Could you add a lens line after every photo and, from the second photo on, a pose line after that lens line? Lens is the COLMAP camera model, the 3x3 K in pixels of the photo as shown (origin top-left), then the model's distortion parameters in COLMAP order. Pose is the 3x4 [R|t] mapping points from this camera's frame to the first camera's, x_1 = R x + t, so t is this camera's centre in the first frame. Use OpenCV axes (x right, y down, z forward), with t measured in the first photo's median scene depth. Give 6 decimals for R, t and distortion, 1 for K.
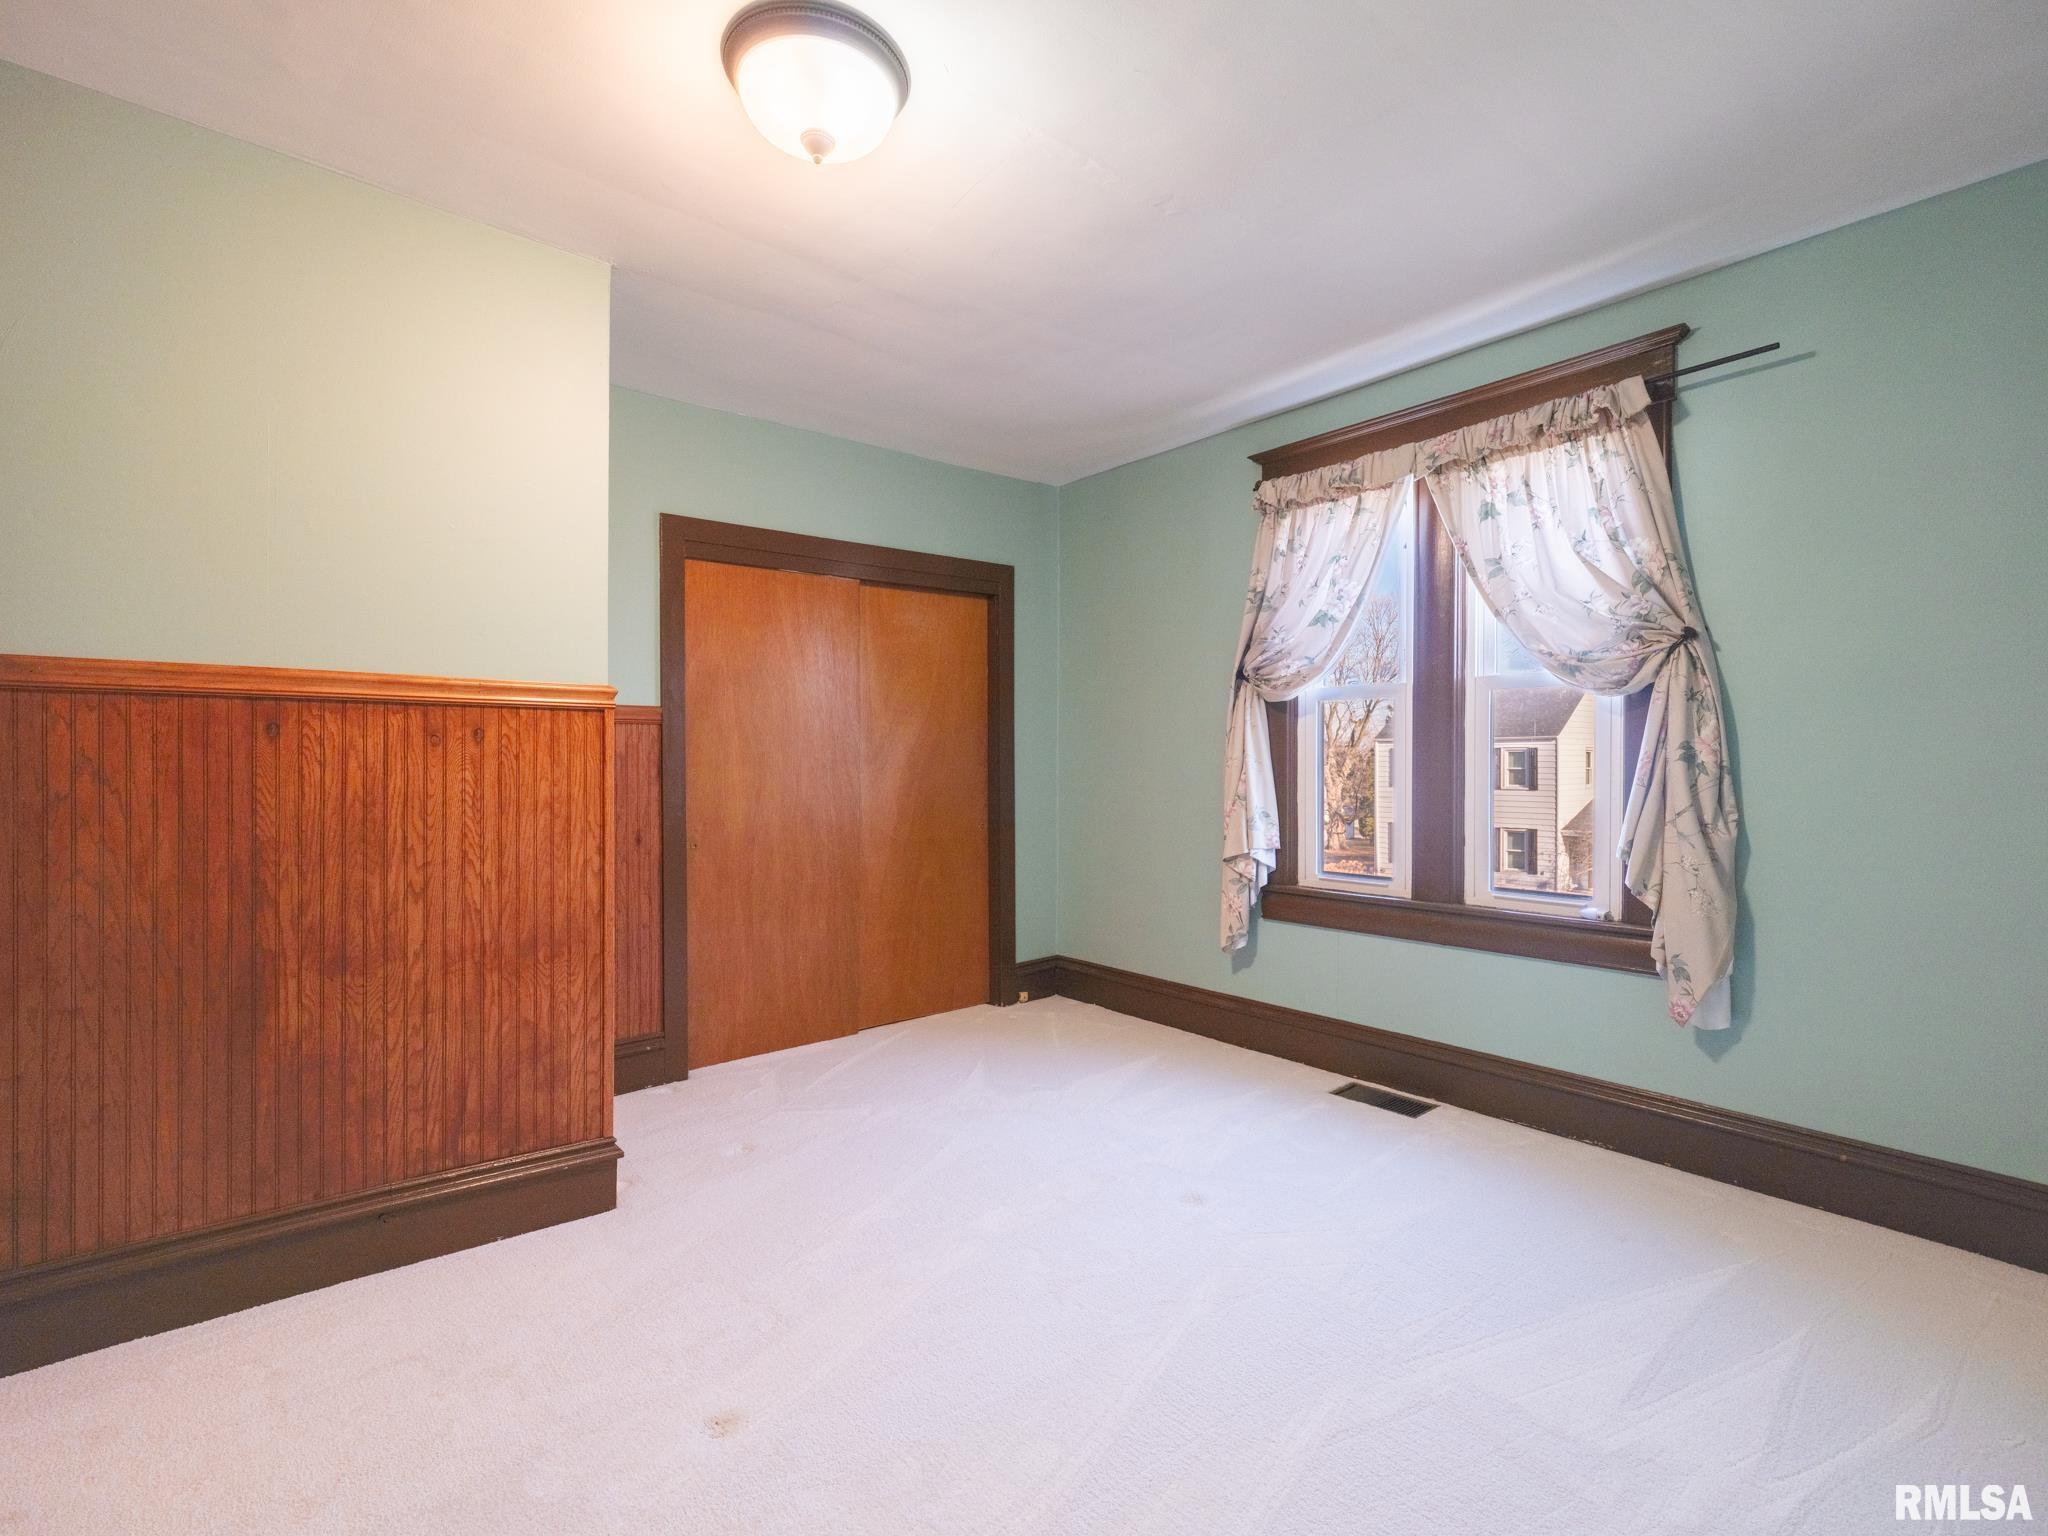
lens RADIAL K [[938.8, 0, 1021.8], [0, 938.8, 767.8], [0, 0, 1]] dist [0.003120, -0.000338]
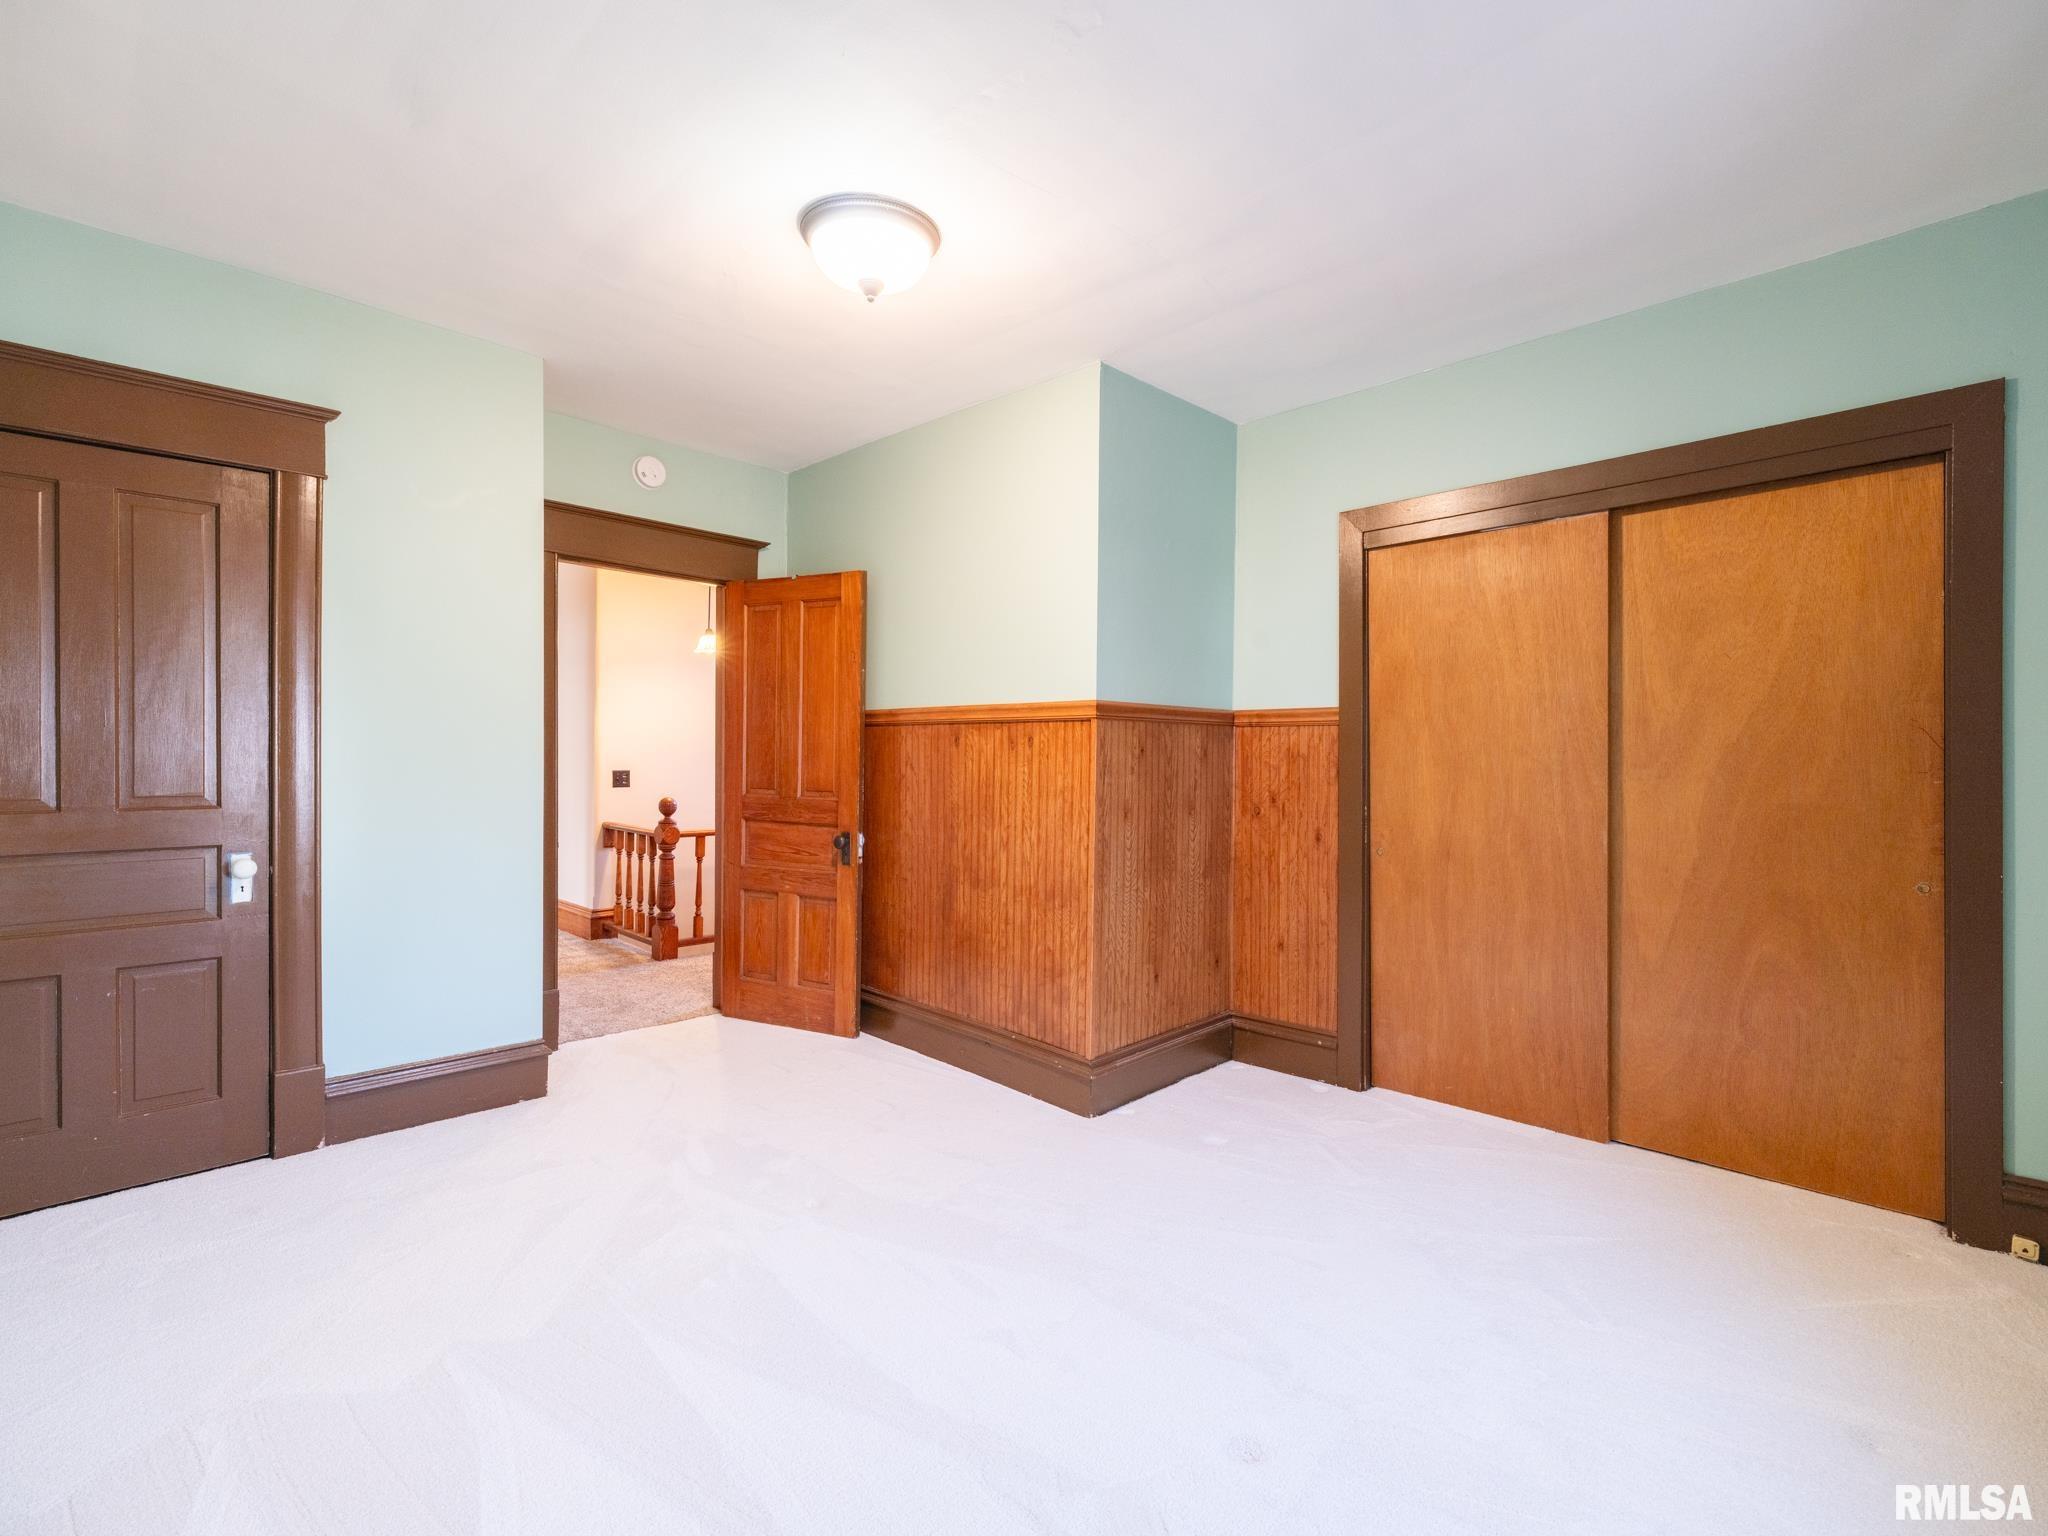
lens RADIAL K [[938.8, 0, 1021.8], [0, 938.8, 767.8], [0, 0, 1]] dist [0.003120, -0.000338]
pose [[0.105158, 0.010450, -0.994401, 0.845806], [-0.014763, 0.999851, 0.008946, -0.006957], [0.994346, 0.013740, 0.105297, 0.824609]]
